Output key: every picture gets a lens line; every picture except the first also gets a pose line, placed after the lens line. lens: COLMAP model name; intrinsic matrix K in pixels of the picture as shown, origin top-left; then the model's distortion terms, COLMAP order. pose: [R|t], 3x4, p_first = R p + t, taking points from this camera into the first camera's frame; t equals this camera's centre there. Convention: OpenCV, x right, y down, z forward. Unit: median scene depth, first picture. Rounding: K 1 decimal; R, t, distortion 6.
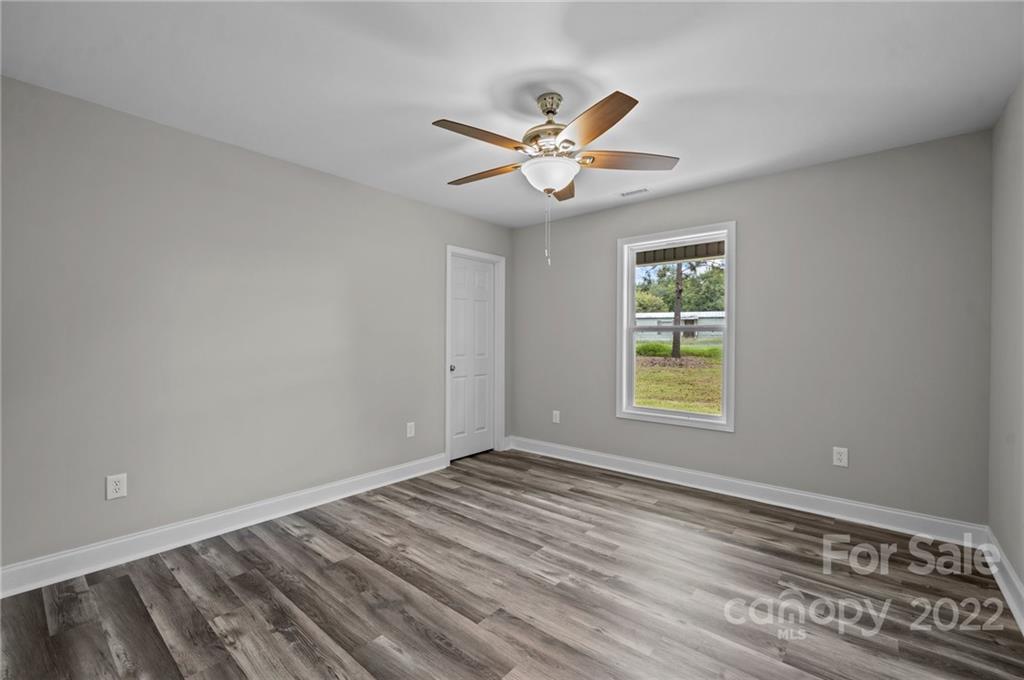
lens RADIAL K [[435.4, 0, 520.4], [0, 435.4, 345.6], [0, 0, 1]] dist [0.001114, -0.000707]
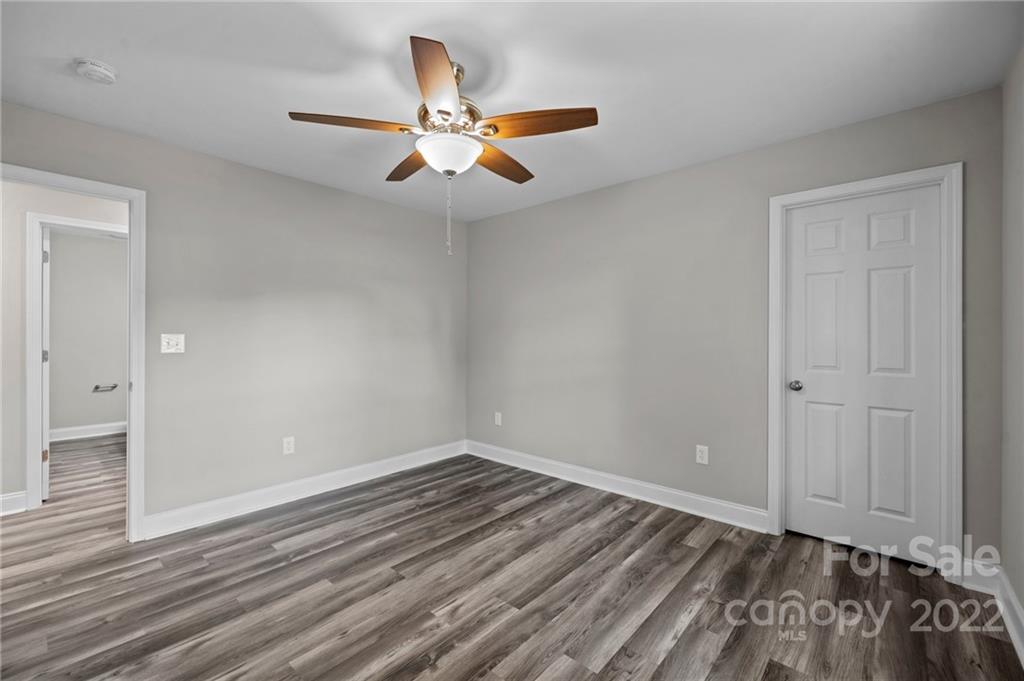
lens RADIAL K [[435.4, 0, 505.1], [0, 435.4, 338.5], [0, 0, 1]] dist [0.001114, -0.000707]
pose [[-0.050730, -0.001188, -0.998712, 0.770248], [-0.018999, 0.999819, -0.000224, -0.015285], [0.998532, 0.018963, -0.050744, 0.940242]]
